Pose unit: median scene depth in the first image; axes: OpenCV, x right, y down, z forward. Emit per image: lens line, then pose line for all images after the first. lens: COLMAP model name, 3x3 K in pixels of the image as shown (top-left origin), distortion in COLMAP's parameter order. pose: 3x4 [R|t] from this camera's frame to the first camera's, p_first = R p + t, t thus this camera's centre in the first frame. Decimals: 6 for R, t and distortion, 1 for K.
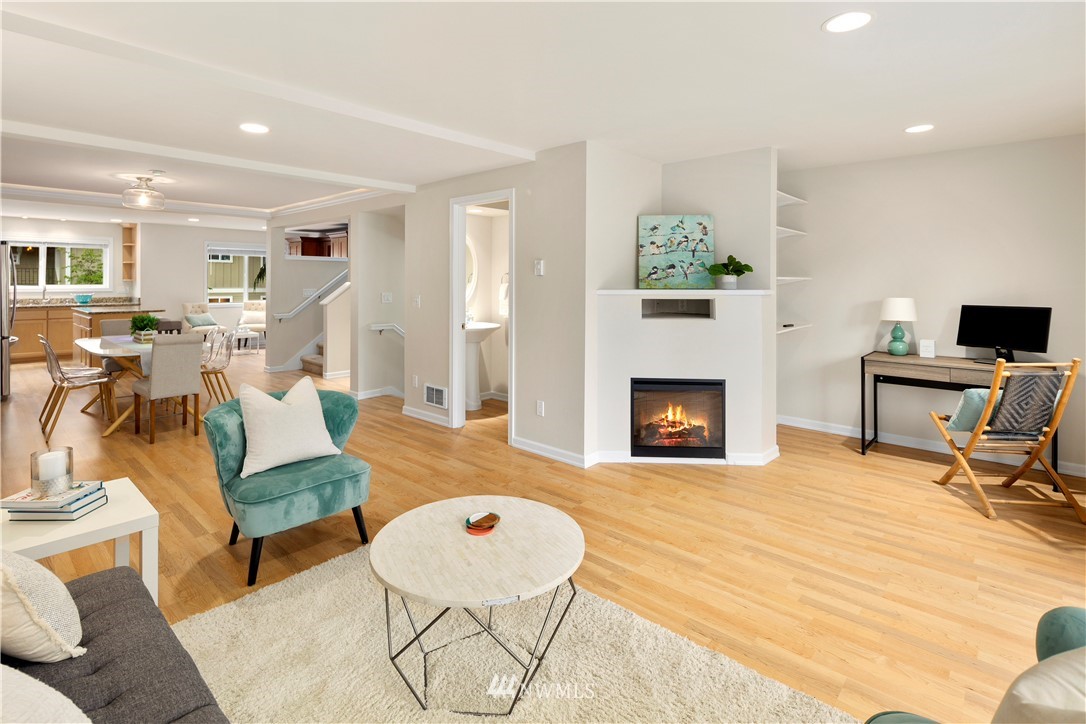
lens RADIAL K [[536.8, 0, 544.8], [0, 536.8, 286.1], [0, 0, 1]] dist [0.001724, 0.001283]
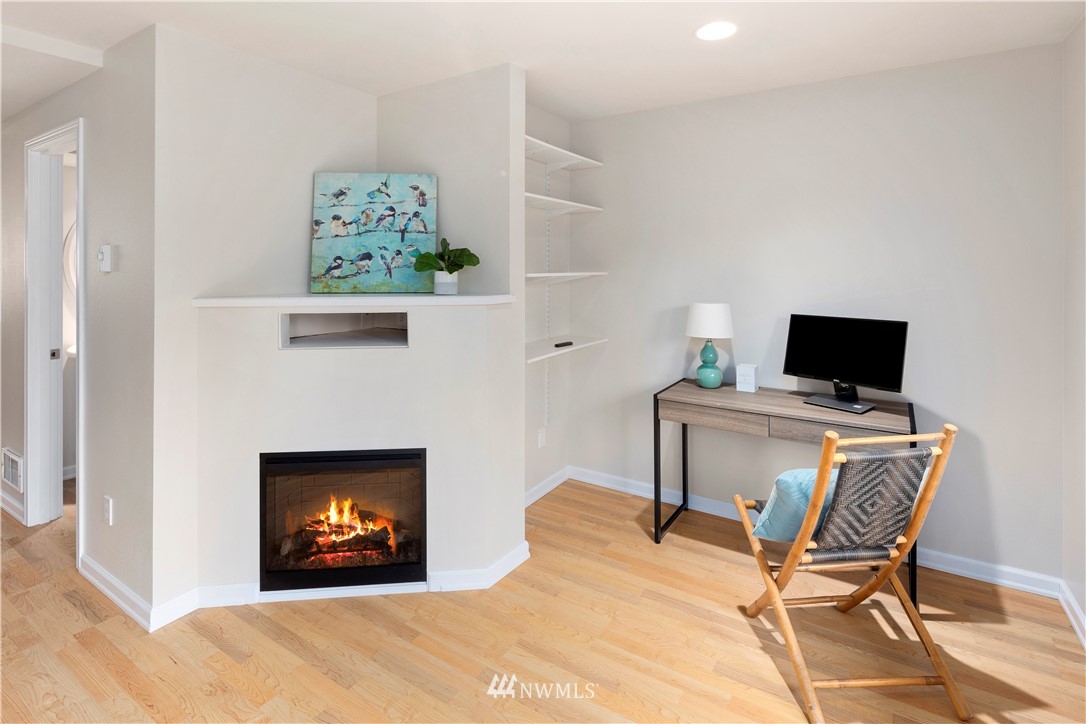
lens RADIAL K [[532.2, 0, 541.7], [0, 532.2, 277.2], [0, 0, 1]] dist [-0.002990, -0.000847]
pose [[0.986008, -0.004510, 0.166634, 0.356892], [0.002288, 0.999906, 0.013522, -0.022238], [-0.166680, -0.012951, 0.985926, 0.395695]]
